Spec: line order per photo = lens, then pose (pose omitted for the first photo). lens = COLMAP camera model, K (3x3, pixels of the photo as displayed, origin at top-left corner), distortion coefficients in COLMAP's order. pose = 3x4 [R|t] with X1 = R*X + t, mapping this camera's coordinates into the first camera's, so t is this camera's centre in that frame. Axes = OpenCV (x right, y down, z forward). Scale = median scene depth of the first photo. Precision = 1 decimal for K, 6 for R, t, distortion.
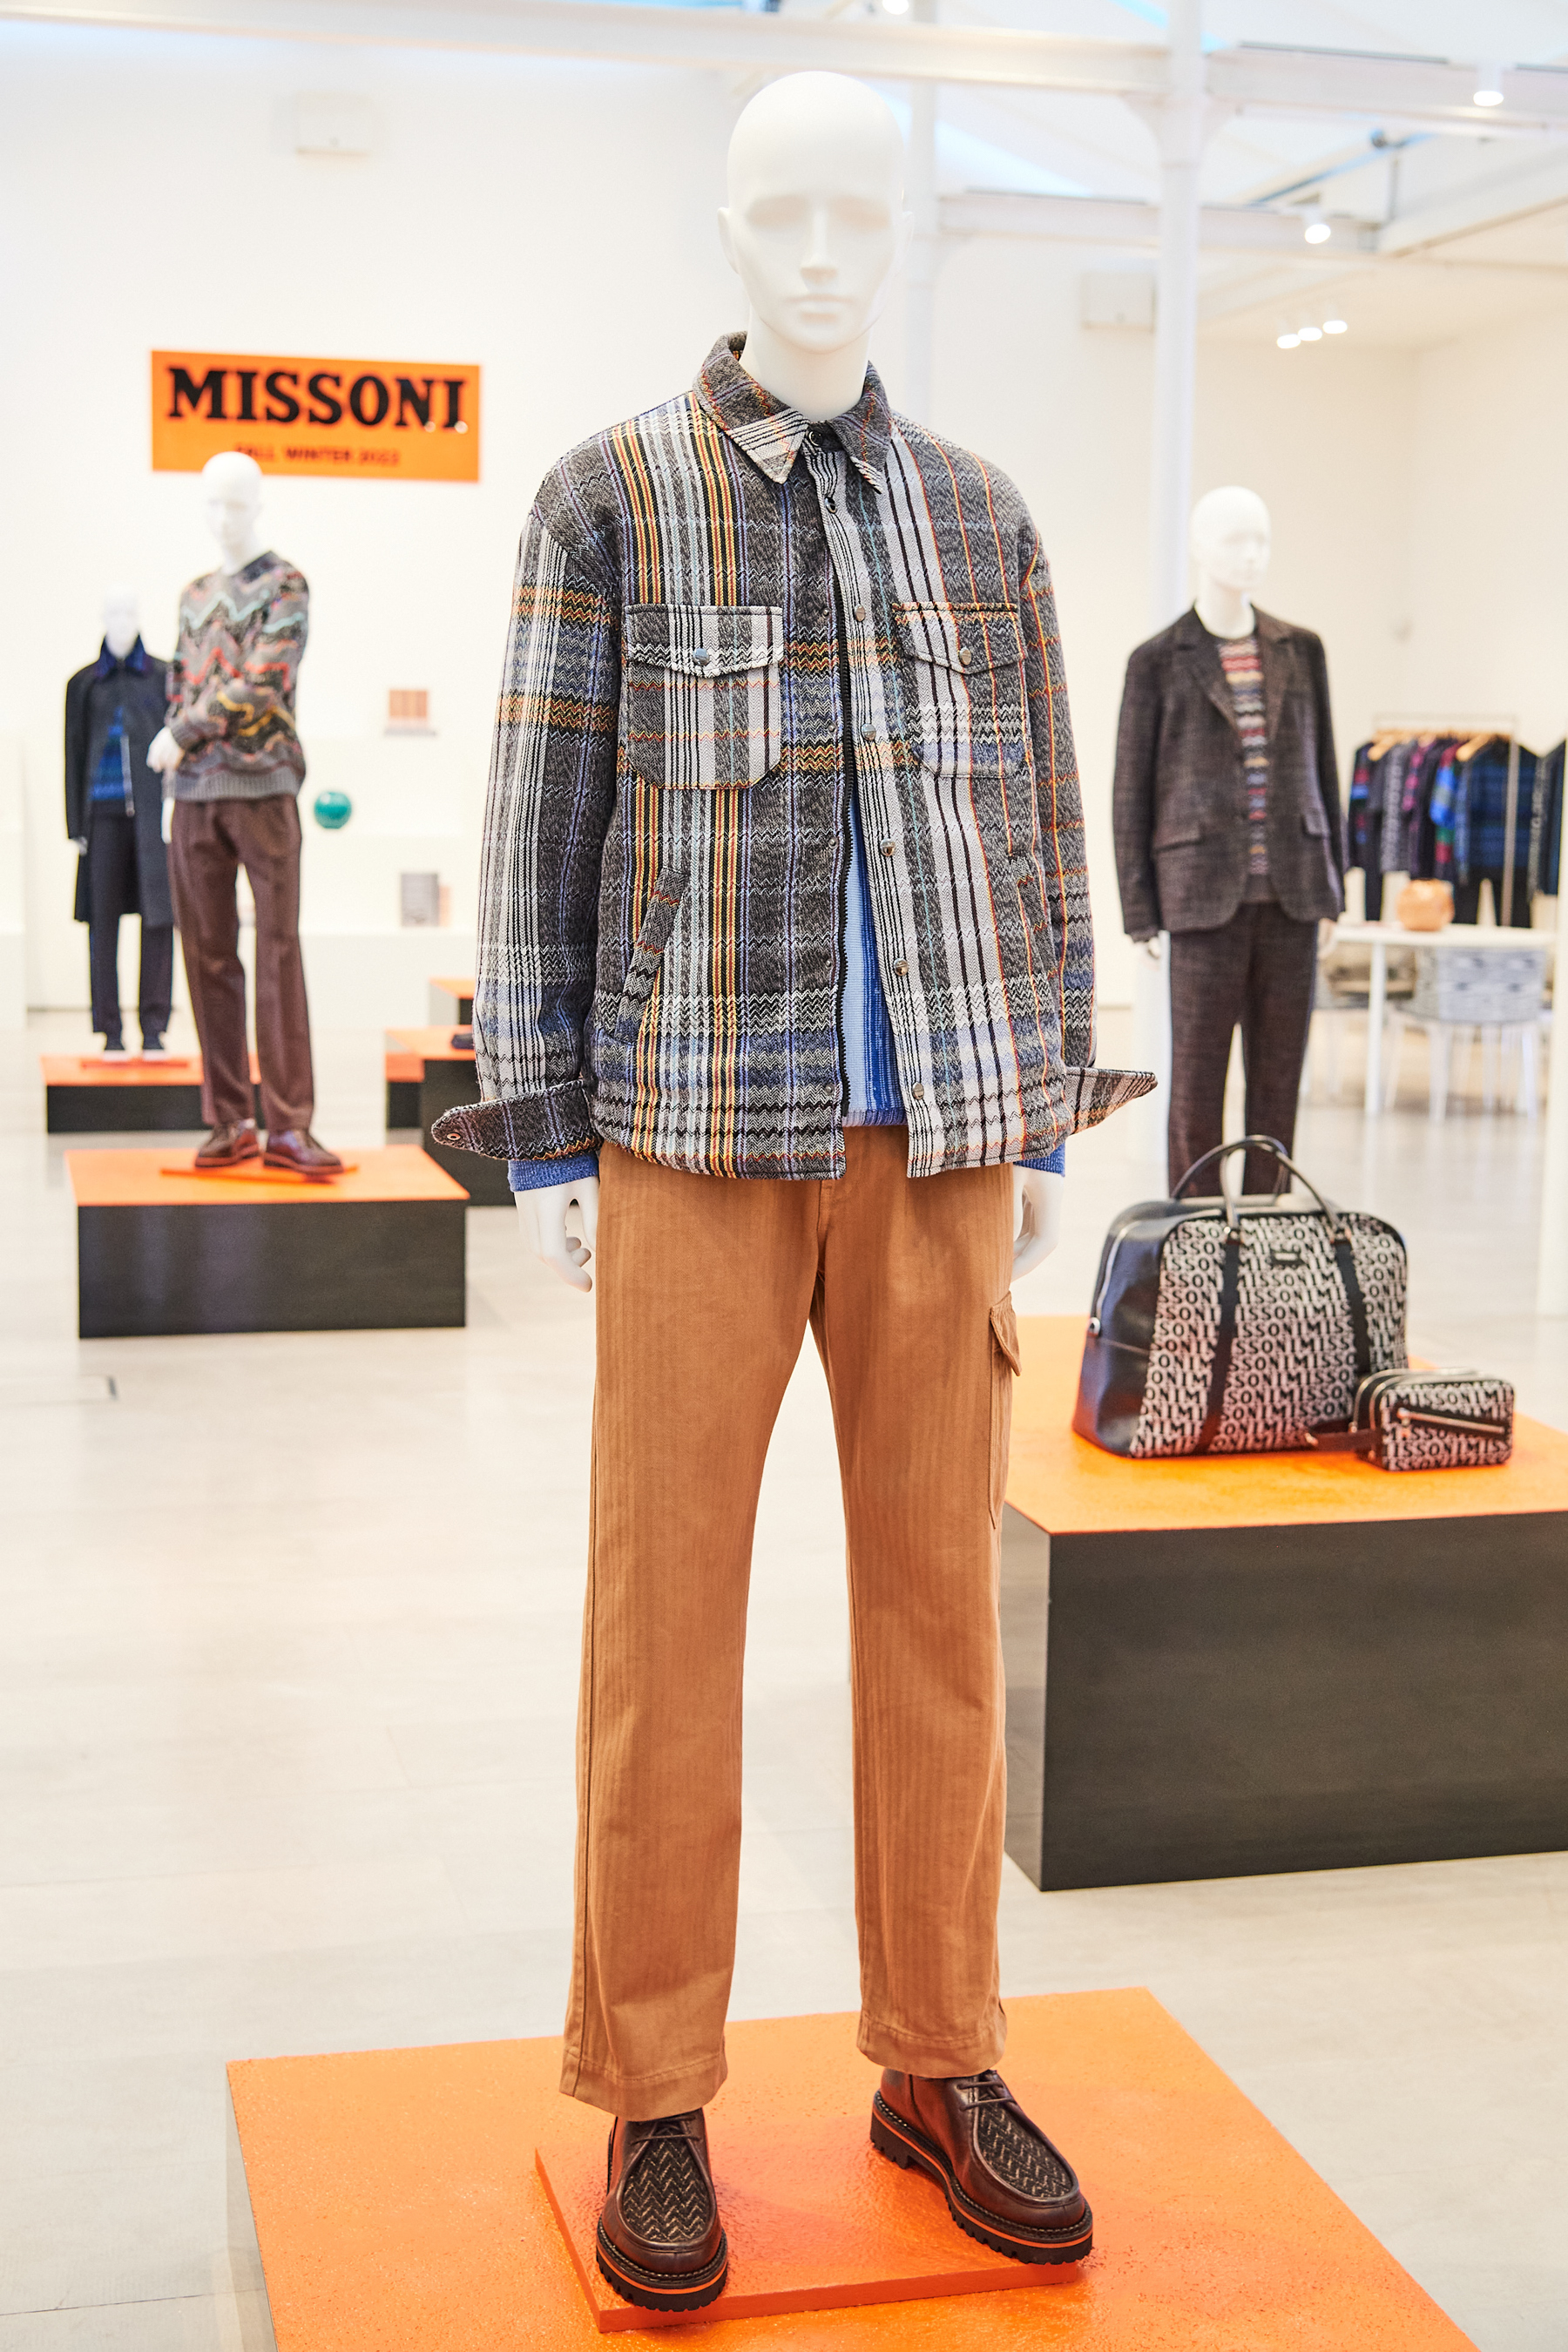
lens RADIAL K [[3133.5, 0, 780.6], [0, 3133.5, 1165.5], [0, 0, 1]] dist [-0.026141, -0.019176]
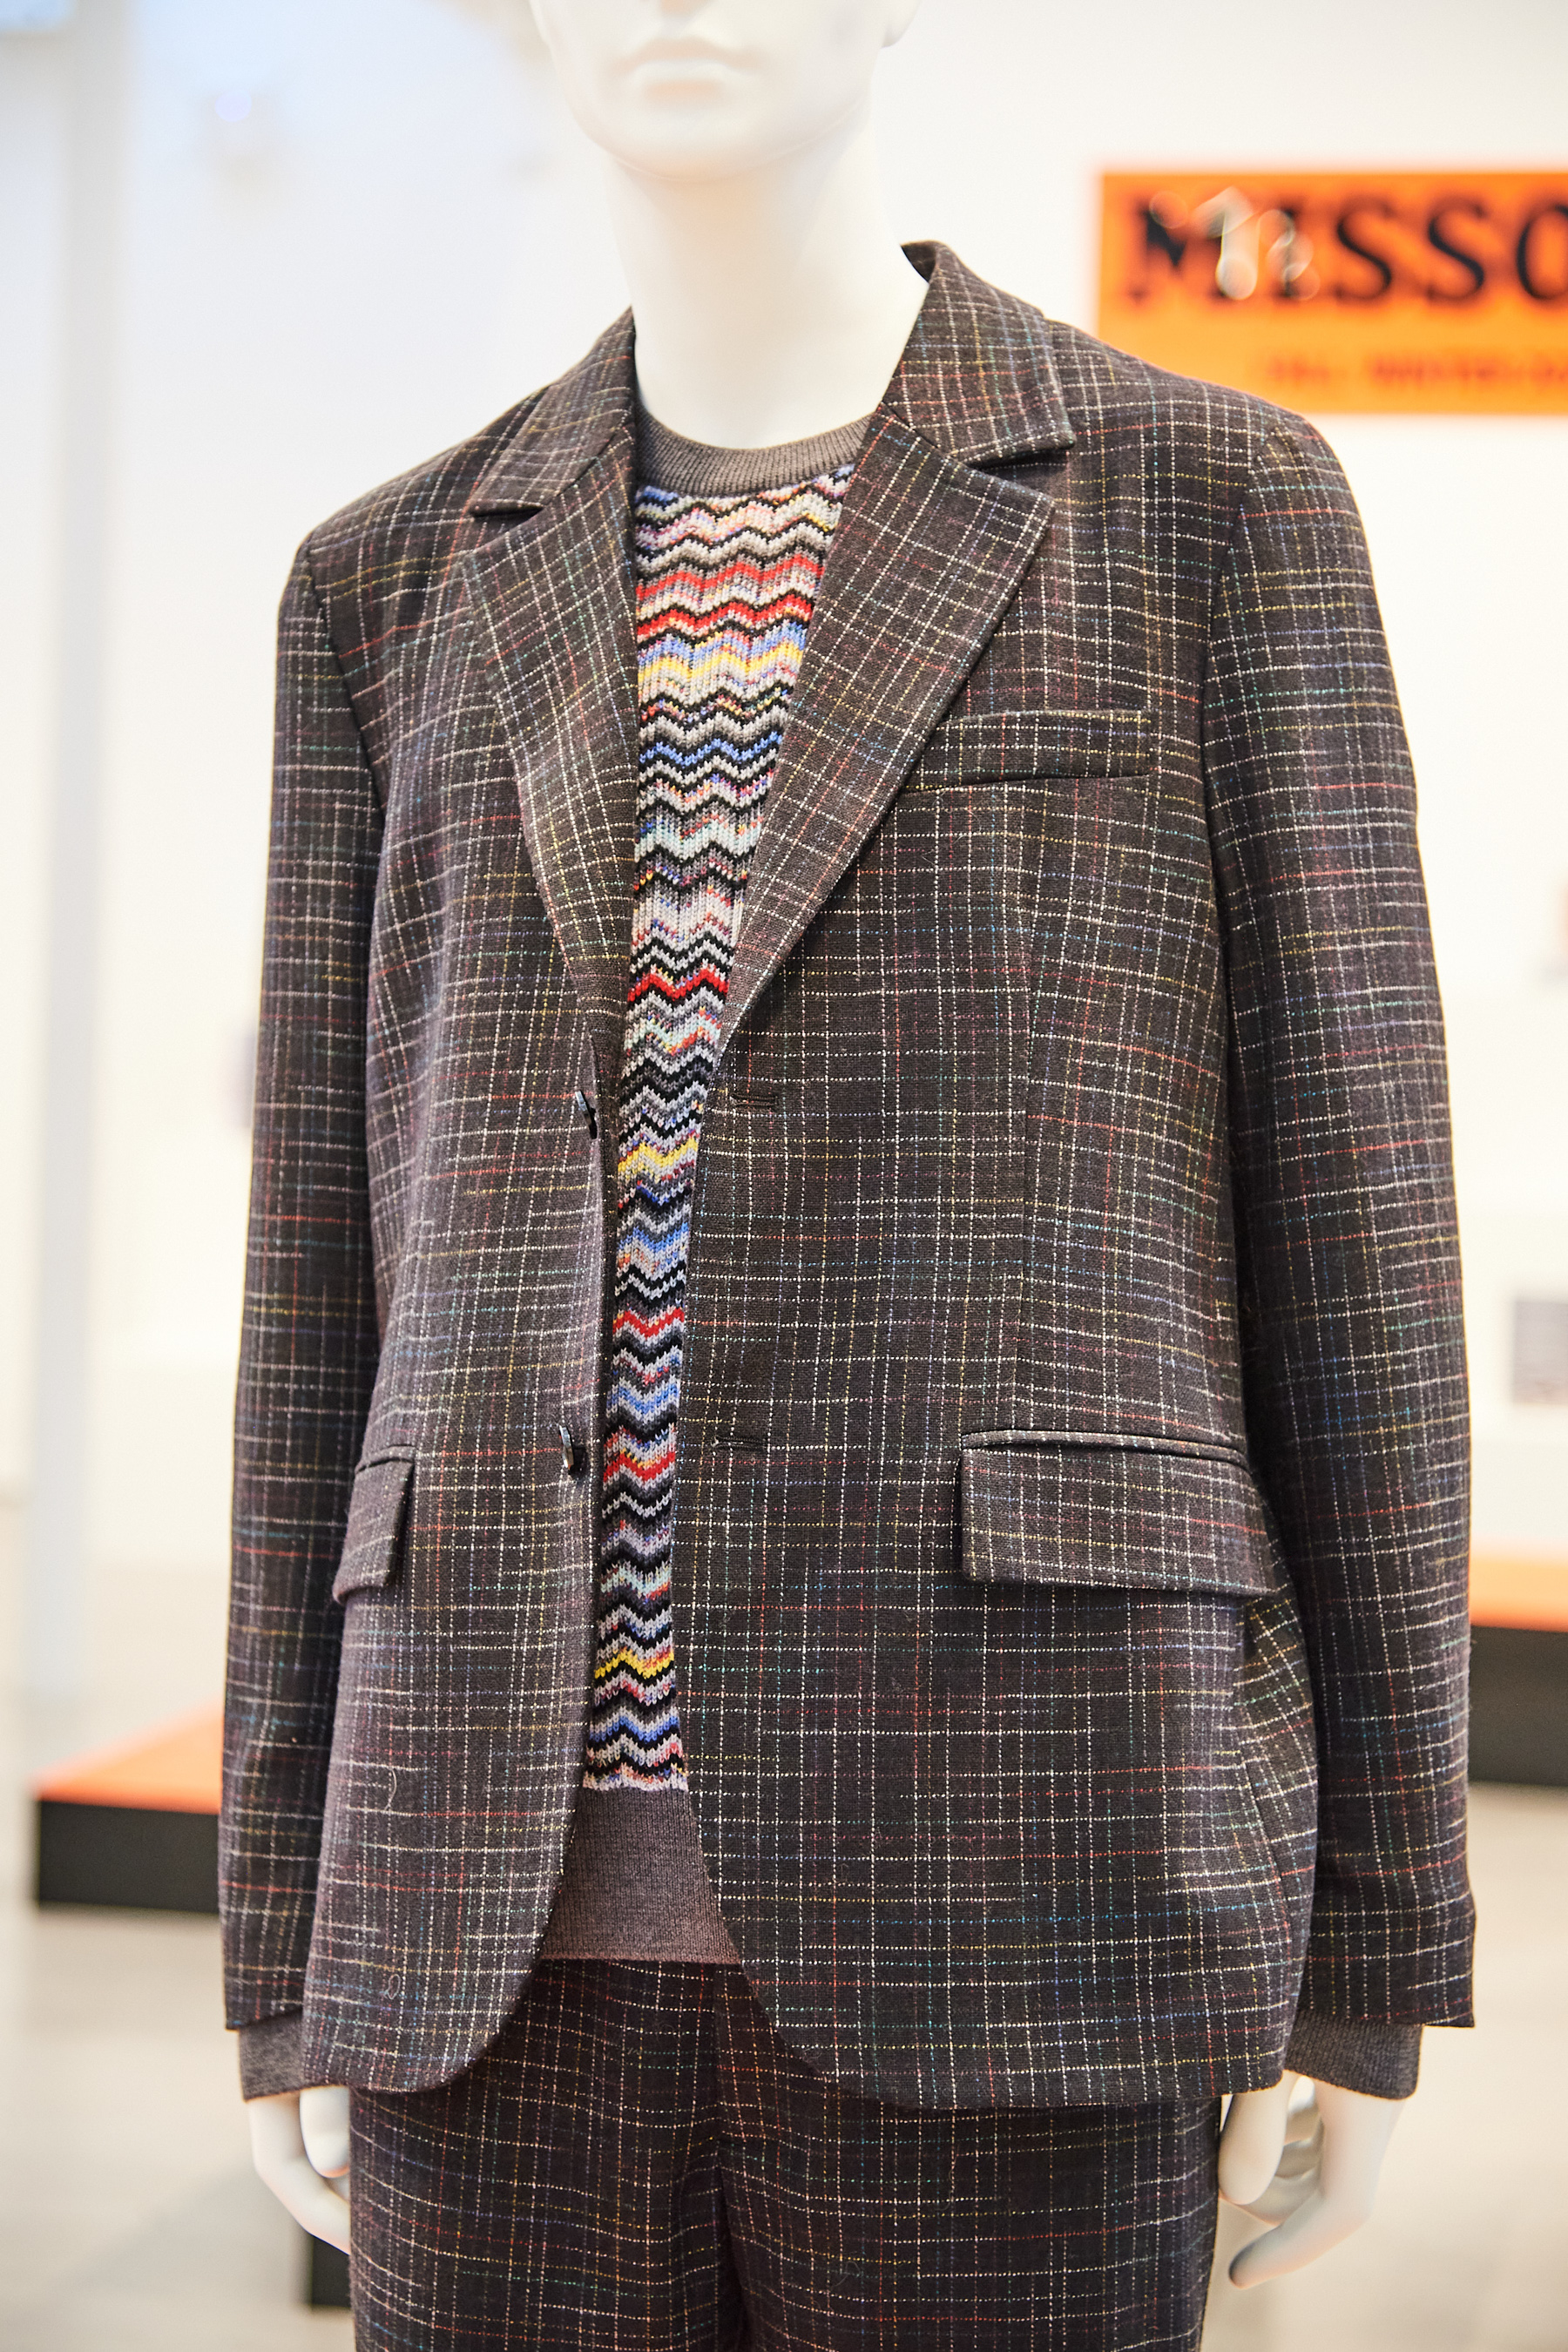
lens RADIAL K [[5147.8, 0, 740.2], [0, 5147.8, 1180.5], [0, 0, 1]] dist [-0.017492, -0.164078]
pose [[0.887213, 0.032805, -0.460192, 0.235174], [-0.077673, 0.993852, -0.078901, -0.087068], [0.454774, 0.105746, 0.884307, 0.622210]]
